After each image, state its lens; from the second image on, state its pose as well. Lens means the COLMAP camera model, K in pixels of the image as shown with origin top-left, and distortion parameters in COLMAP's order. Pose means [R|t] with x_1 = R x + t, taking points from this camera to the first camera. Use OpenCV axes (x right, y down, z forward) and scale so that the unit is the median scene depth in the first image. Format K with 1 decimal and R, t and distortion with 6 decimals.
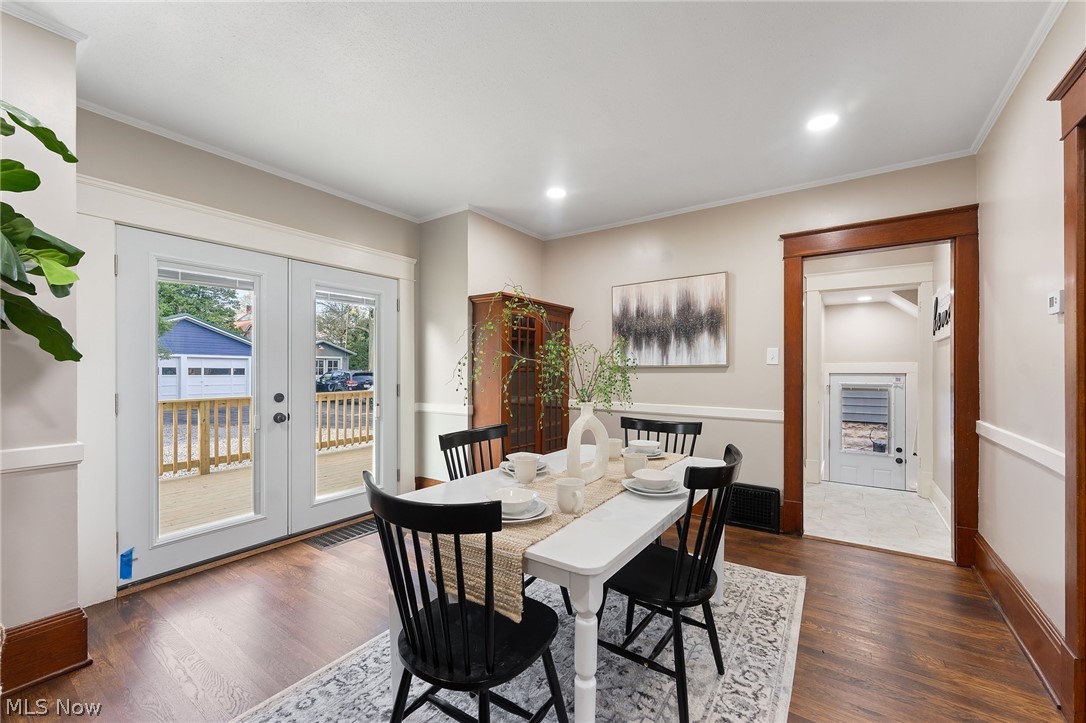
lens RADIAL K [[433.6, 0, 544.4], [0, 433.6, 369.5], [0, 0, 1]] dist [0.001119, -0.000348]
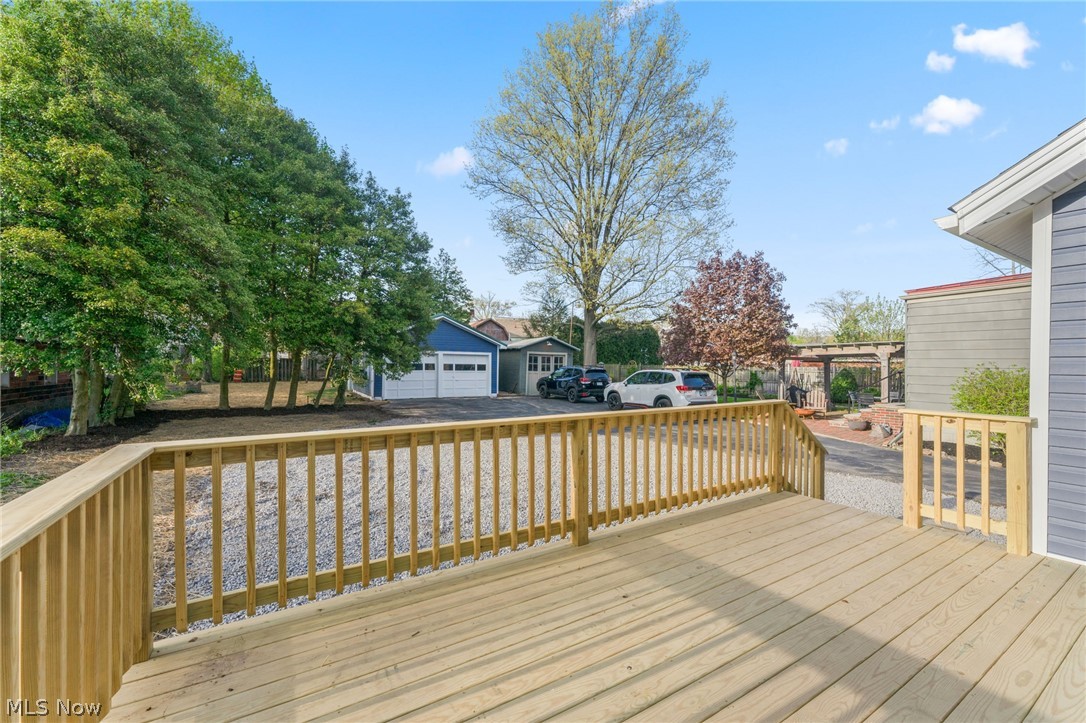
lens RADIAL K [[433.6, 0, 543.7], [0, 433.6, 366.1], [0, 0, 1]] dist [0.001119, -0.000348]
pose [[0.913078, 0.002214, -0.407779, -0.147432], [-0.002216, 0.999997, 0.000468, 0.000512], [0.407779, 0.000477, 0.913081, 0.110991]]
